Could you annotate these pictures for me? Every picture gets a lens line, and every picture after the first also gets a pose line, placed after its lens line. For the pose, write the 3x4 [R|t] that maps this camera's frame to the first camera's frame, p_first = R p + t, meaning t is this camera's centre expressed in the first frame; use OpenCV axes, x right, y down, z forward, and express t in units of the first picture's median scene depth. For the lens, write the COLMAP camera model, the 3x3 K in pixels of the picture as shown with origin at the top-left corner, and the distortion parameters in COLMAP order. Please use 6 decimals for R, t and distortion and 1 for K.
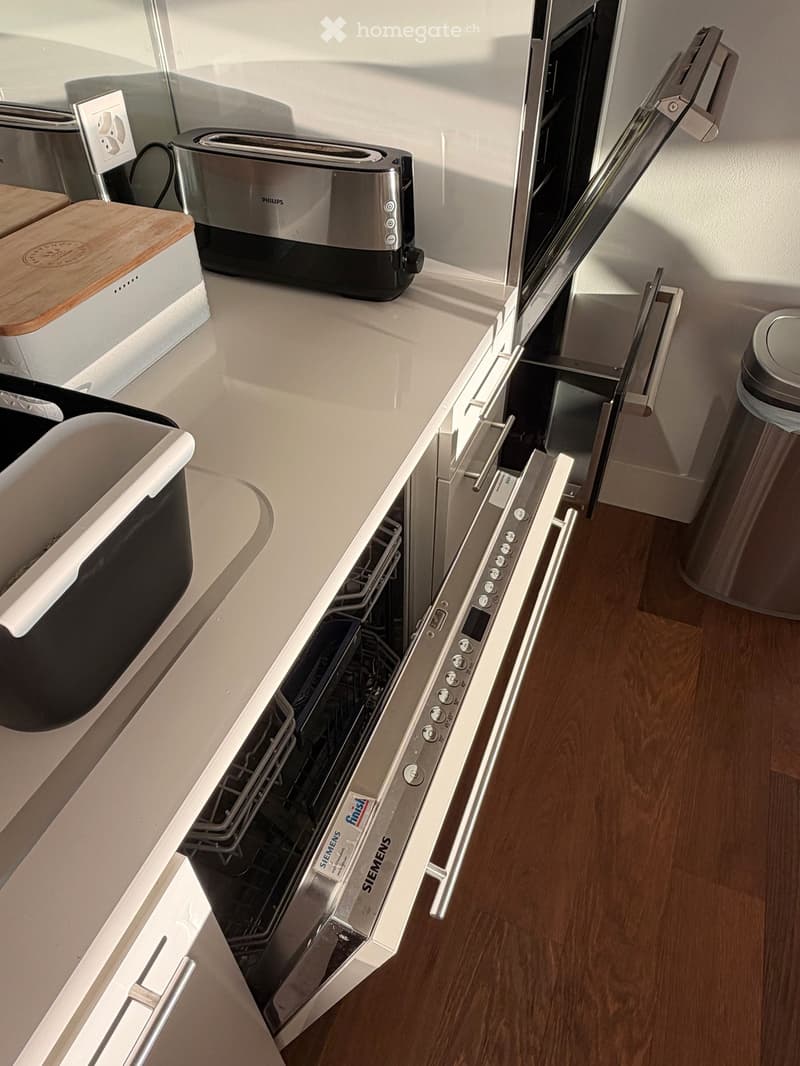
lens RADIAL K [[720.0, 0, 400.0], [0, 720.0, 524.4], [0, 0, 1]] dist [0.005266, 0.002101]
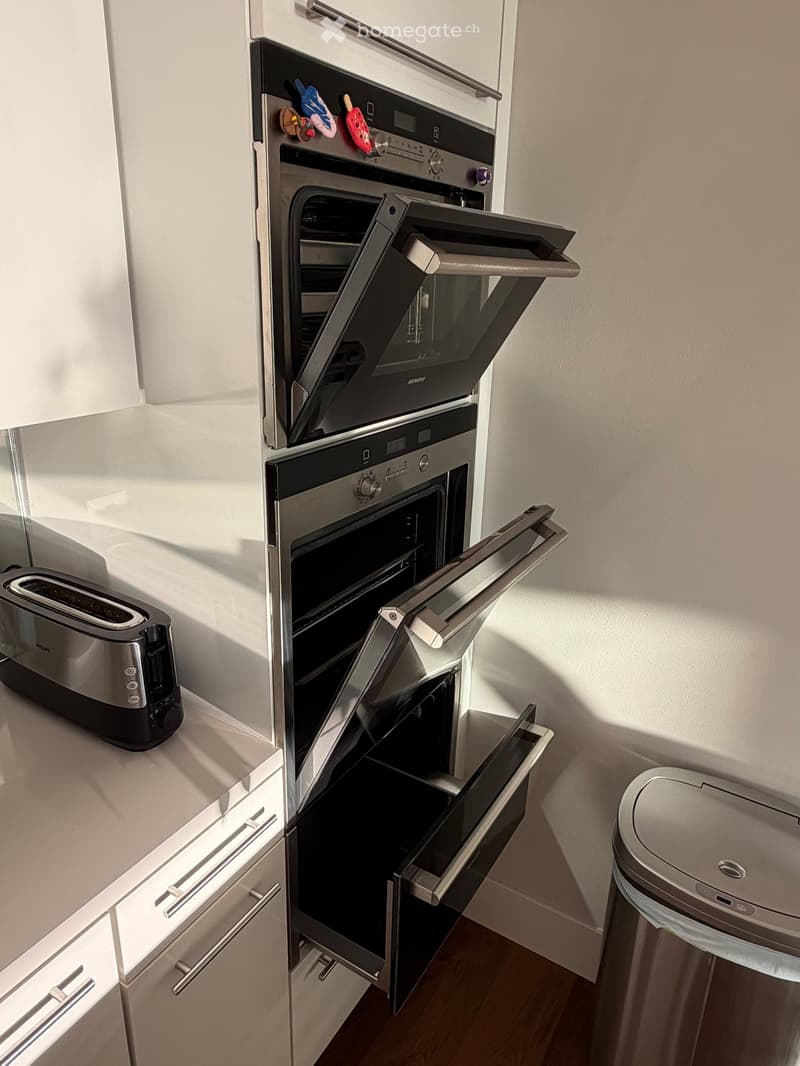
lens RADIAL K [[717.3, 0, 399.3], [0, 717.3, 527.6], [0, 0, 1]] dist [0.005736, 0.000953]
pose [[0.985742, 0.082795, -0.146482, 0.449918], [-0.133838, 0.913429, -0.384363, -0.263887], [0.101978, 0.398488, 0.911487, 0.030423]]
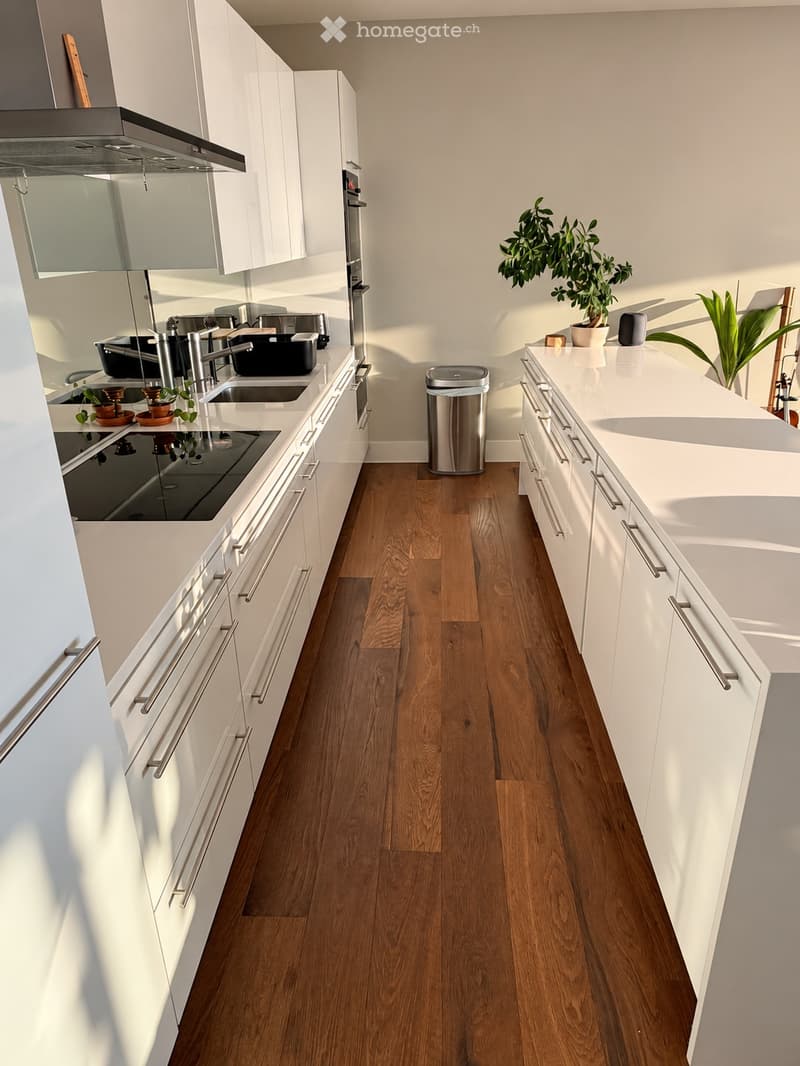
lens RADIAL K [[720.0, 0, 400.0], [0, 720.0, 524.4], [0, 0, 1]] dist [0.005266, 0.002101]
pose [[0.943477, -0.140836, 0.300026, -0.882547], [0.238153, 0.917637, -0.318159, 1.802242], [-0.230507, 0.371628, 0.899310, -2.104446]]
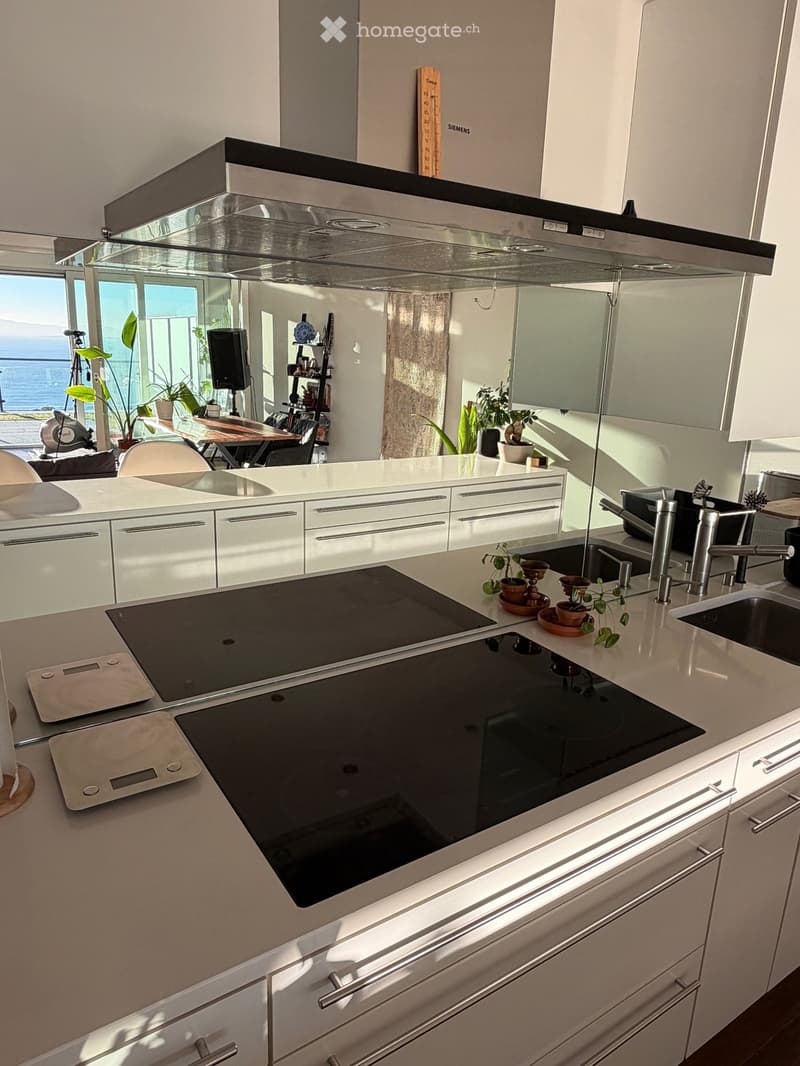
lens RADIAL K [[708.1, 0, 400.0], [0, 708.1, 533.0], [0, 0, 1]] dist [-0.006221, -0.001478]
pose [[0.821665, 0.185018, -0.539105, -0.370593], [-0.417666, 0.839060, -0.348616, 1.087102], [0.387841, 0.511611, 0.766703, -1.394671]]
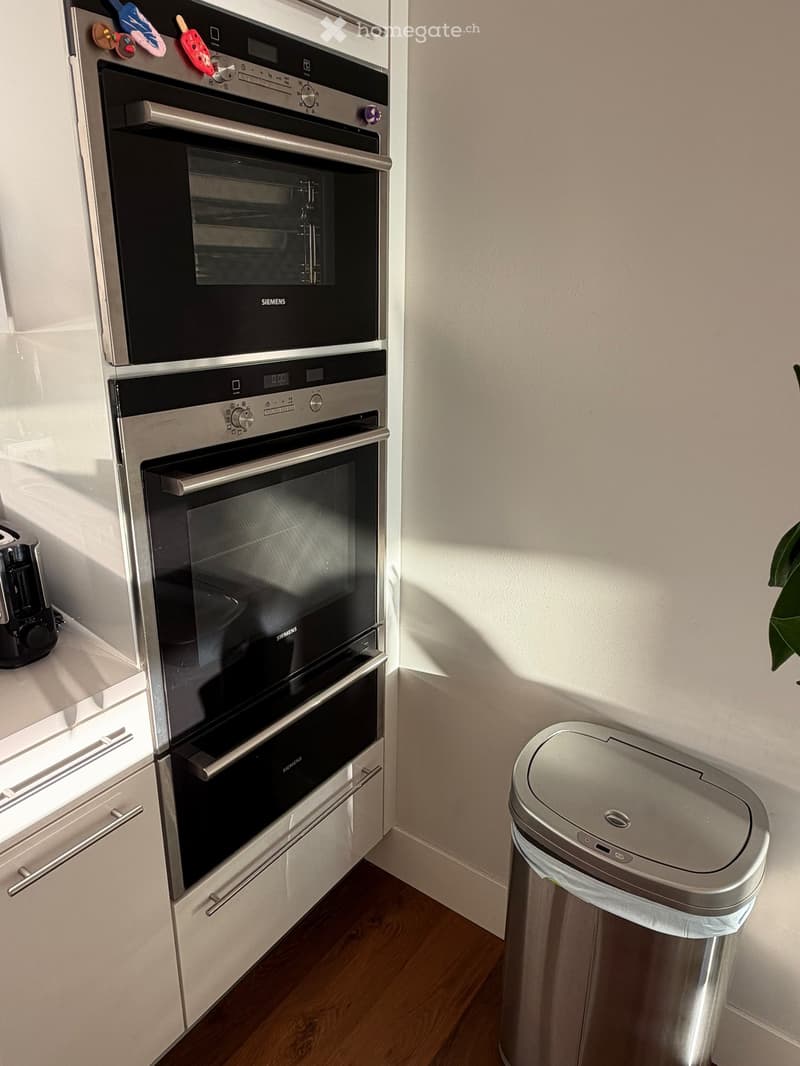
lens RADIAL K [[720.0, 0, 400.0], [0, 720.0, 524.4], [0, 0, 1]] dist [0.005266, 0.002101]
pose [[0.970458, 0.092907, -0.222667, 0.724870], [-0.174852, 0.906741, -0.383729, -0.205771], [0.166250, 0.411327, 0.896198, 0.107844]]
